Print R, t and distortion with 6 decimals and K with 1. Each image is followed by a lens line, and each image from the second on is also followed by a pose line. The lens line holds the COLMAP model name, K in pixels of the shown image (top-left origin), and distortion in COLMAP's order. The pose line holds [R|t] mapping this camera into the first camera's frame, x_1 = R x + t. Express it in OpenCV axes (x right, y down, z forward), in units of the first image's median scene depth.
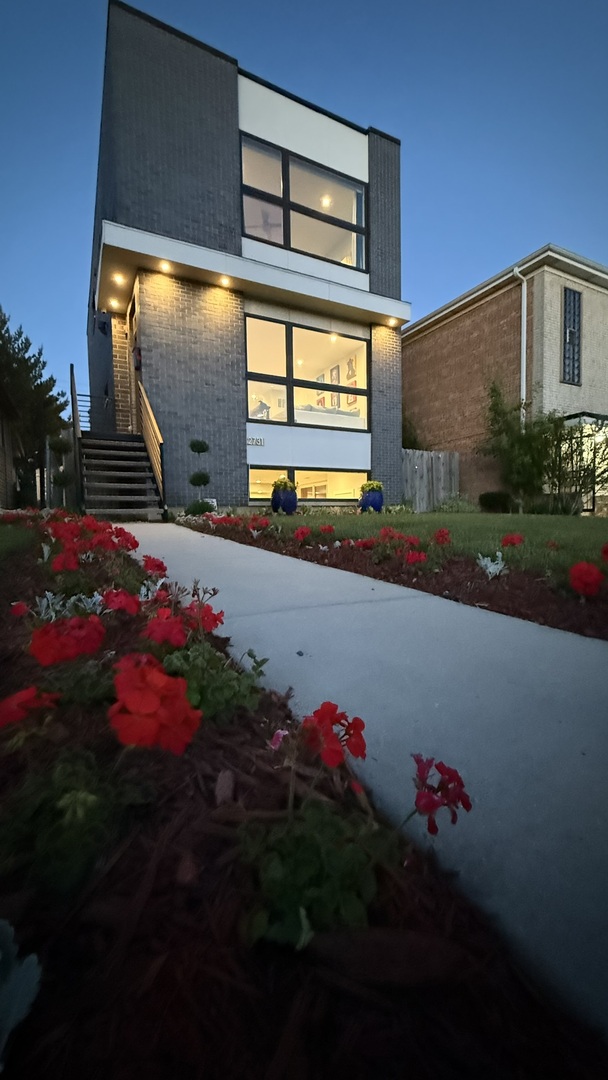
lens RADIAL K [[434.1, 0, 302.8], [0, 434.1, 539.9], [0, 0, 1]] dist [0.003974, 0.000483]
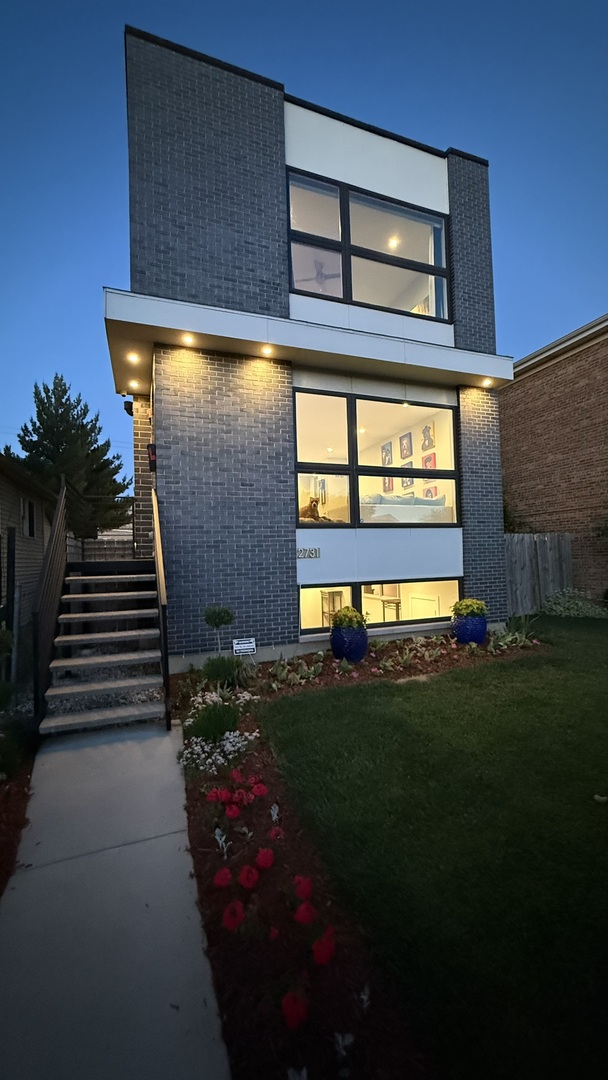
lens RADIAL K [[434.1, 0, 304.5], [0, 434.1, 541.3], [0, 0, 1]] dist [0.003974, 0.000483]
pose [[0.992309, -0.014717, -0.122905, -0.023143], [0.004660, 0.996645, -0.081715, -0.179463], [0.123695, 0.080514, 0.989049, 0.253383]]
